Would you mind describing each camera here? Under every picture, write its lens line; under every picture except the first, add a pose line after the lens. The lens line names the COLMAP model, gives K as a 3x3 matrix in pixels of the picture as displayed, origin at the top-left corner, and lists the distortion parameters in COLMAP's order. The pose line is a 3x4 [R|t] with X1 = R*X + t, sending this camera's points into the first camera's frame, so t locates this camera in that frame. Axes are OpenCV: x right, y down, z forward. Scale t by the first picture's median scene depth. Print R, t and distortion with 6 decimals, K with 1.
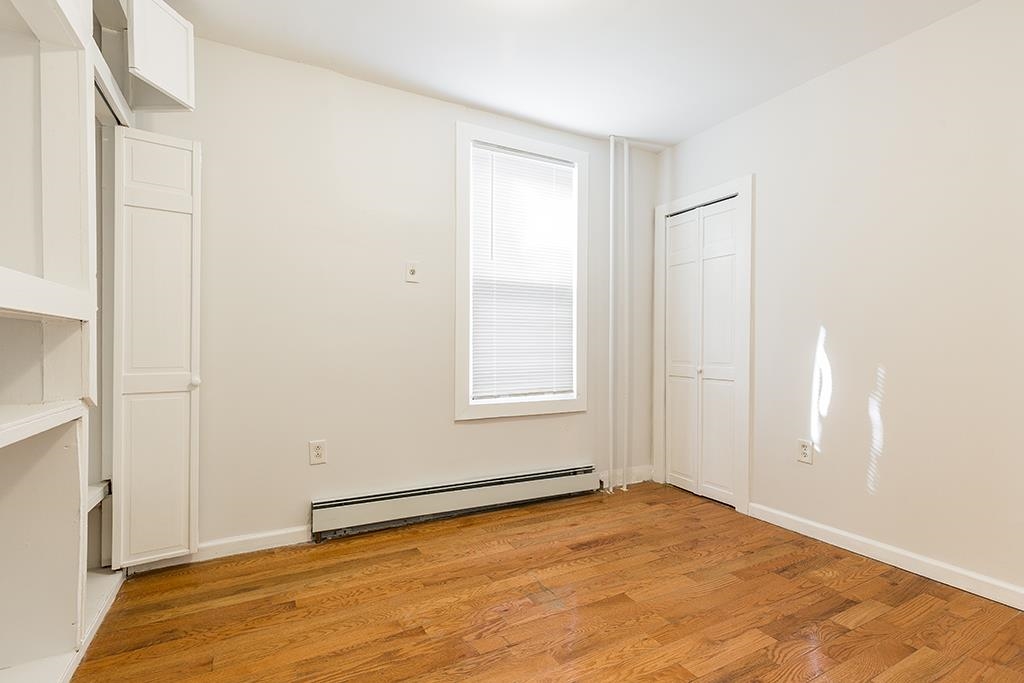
lens RADIAL K [[471.6, 0, 518.1], [0, 471.6, 341.2], [0, 0, 1]] dist [0.010452, -0.000090]
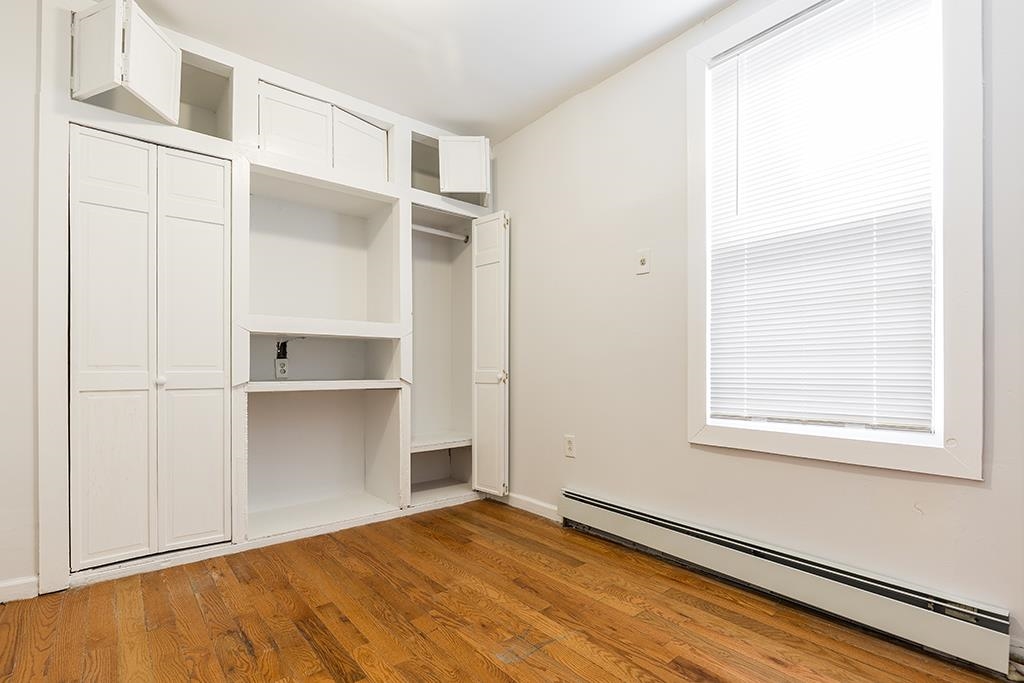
lens RADIAL K [[471.6, 0, 484.5], [0, 471.6, 363.3], [0, 0, 1]] dist [0.010452, -0.000090]
pose [[0.189874, -0.015847, -0.981681, 0.607700], [-0.000395, 0.999868, -0.016217, 0.057965], [0.981808, 0.003467, 0.189843, 0.579804]]
